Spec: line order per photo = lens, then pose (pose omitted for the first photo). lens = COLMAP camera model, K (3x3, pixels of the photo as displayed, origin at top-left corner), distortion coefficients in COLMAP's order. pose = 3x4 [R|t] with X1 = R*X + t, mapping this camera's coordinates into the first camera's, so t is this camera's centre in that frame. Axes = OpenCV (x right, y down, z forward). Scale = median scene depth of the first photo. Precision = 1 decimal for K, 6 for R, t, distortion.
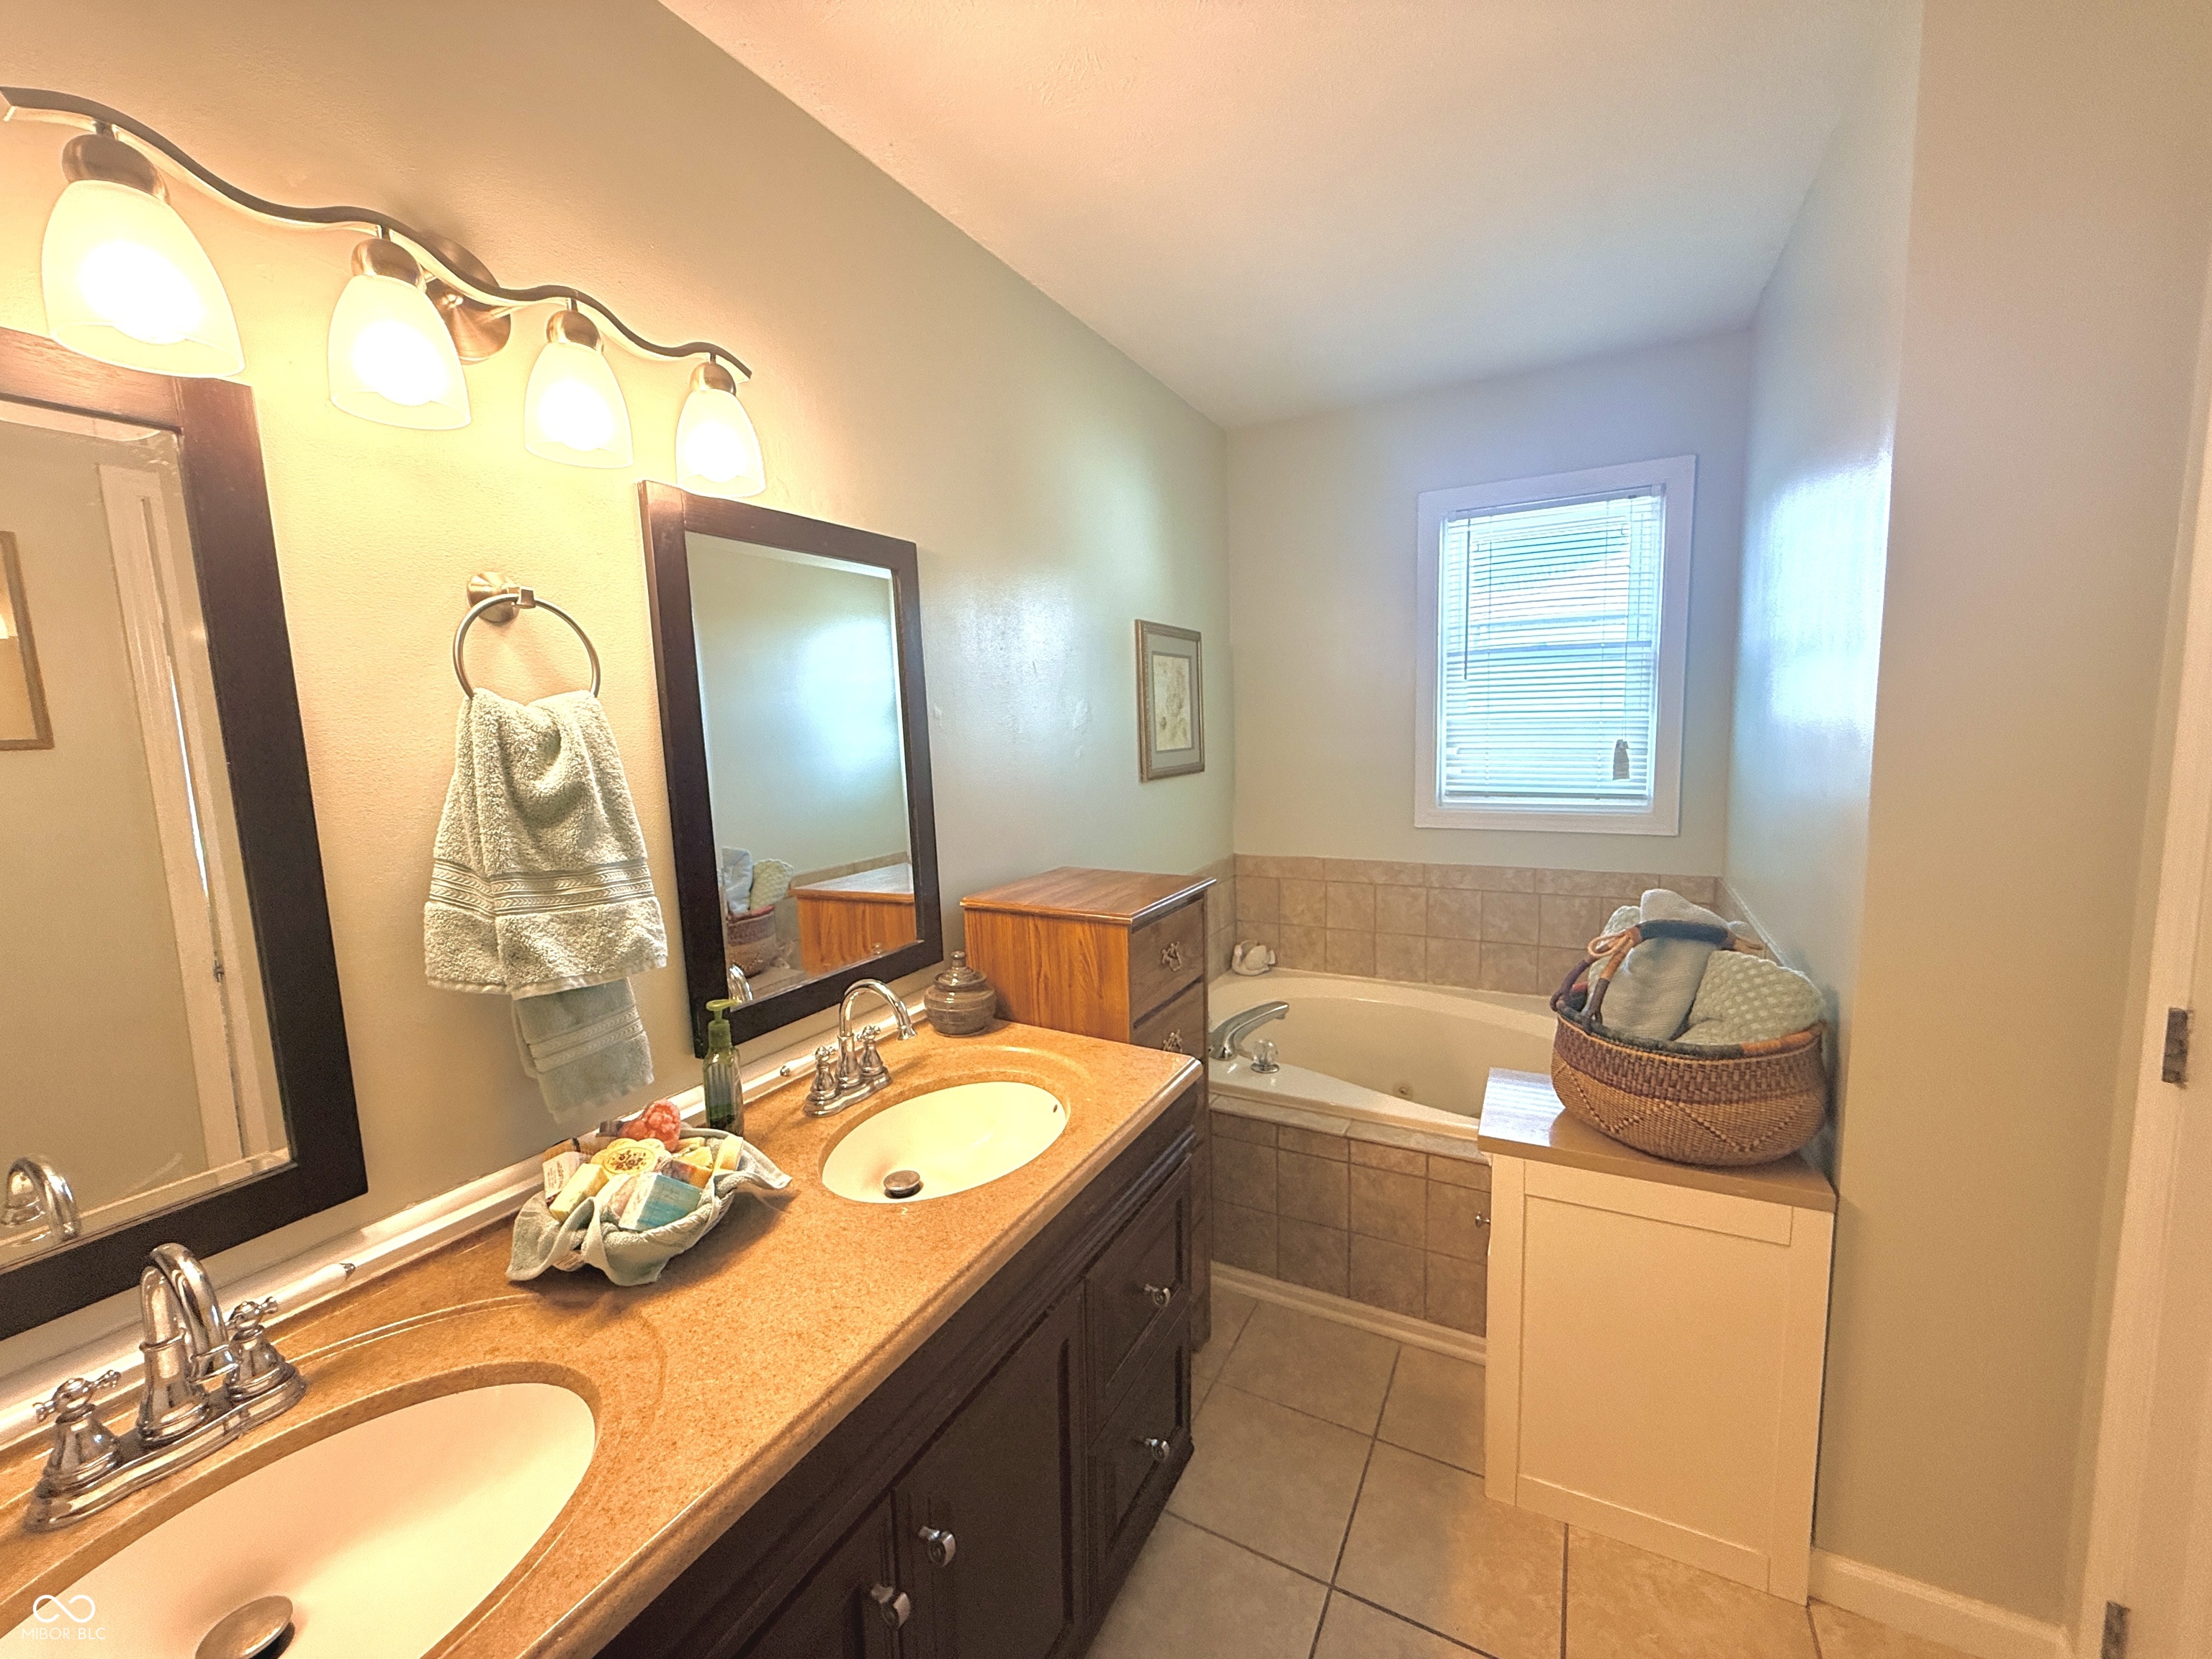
lens RADIAL K [[885.6, 0, 1102.0], [0, 885.6, 825.1], [0, 0, 1]] dist [-0.002089, -0.000239]
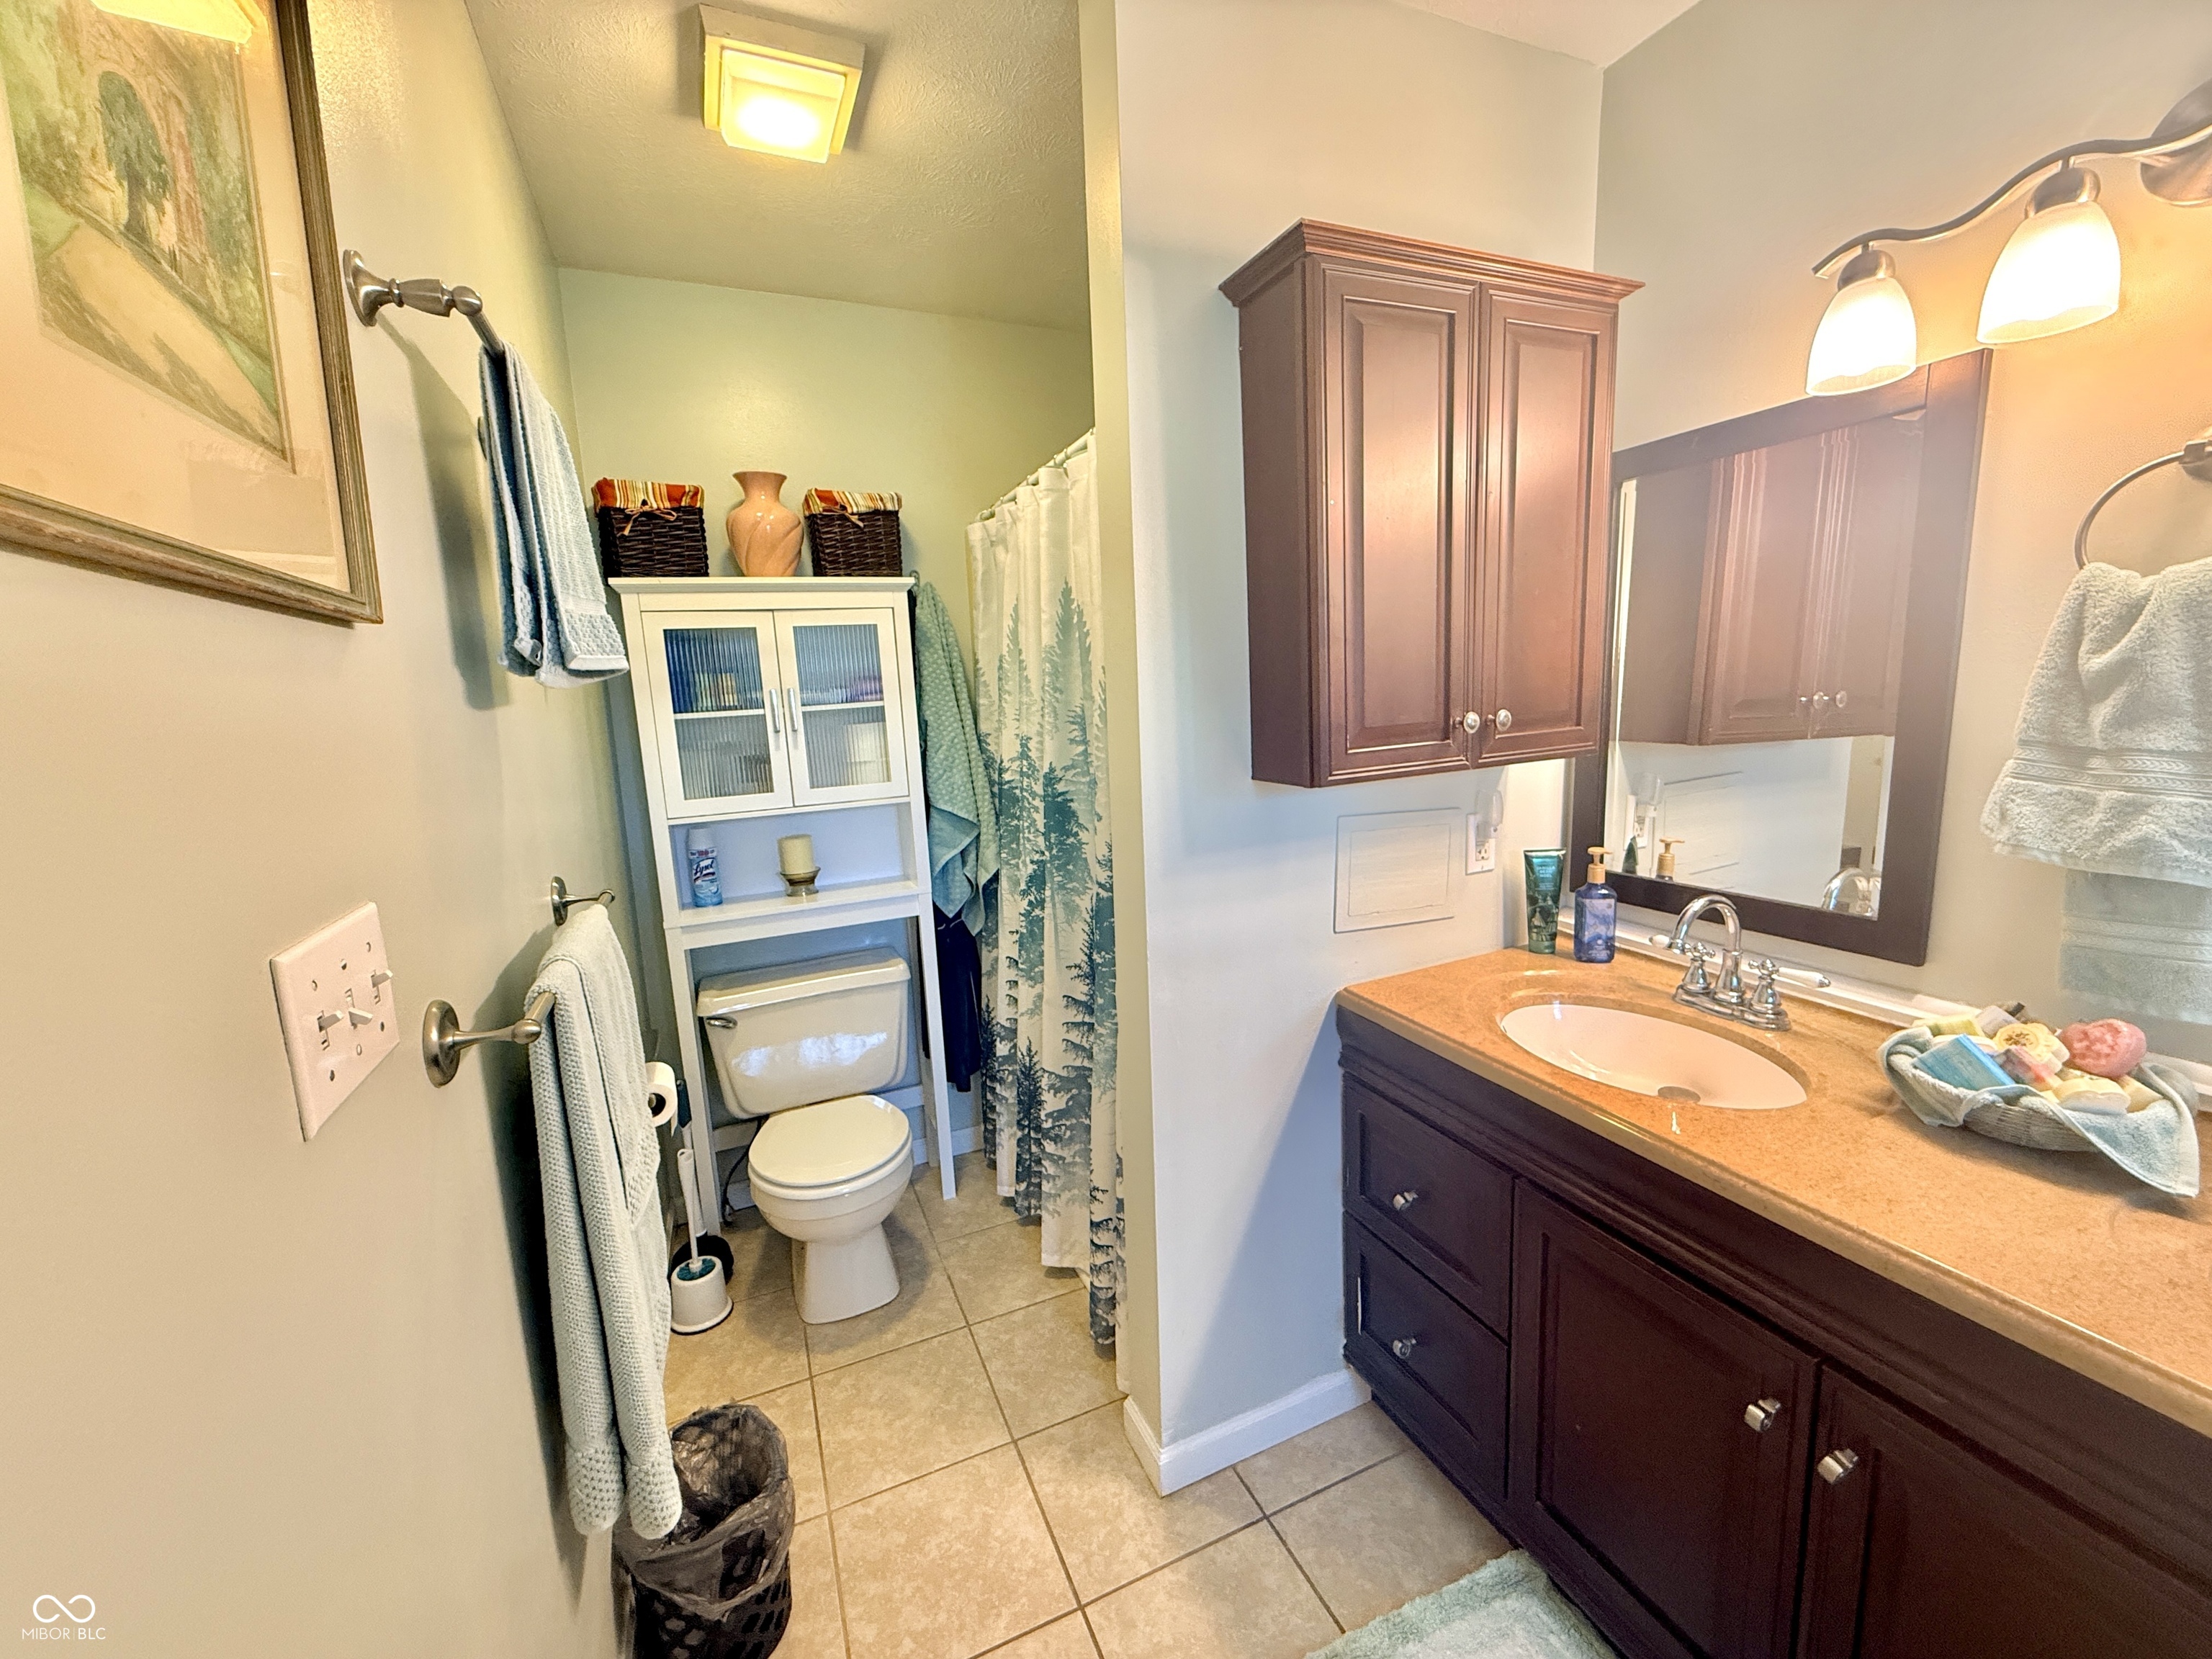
lens RADIAL K [[885.6, 0, 1106.6], [0, 885.6, 829.9], [0, 0, 1]] dist [-0.002089, -0.000239]
pose [[-0.614503, 0.177377, -0.768716, 0.933969], [-0.037261, 0.966783, 0.252866, -0.076566], [0.788034, 0.184030, -0.587482, 0.815993]]
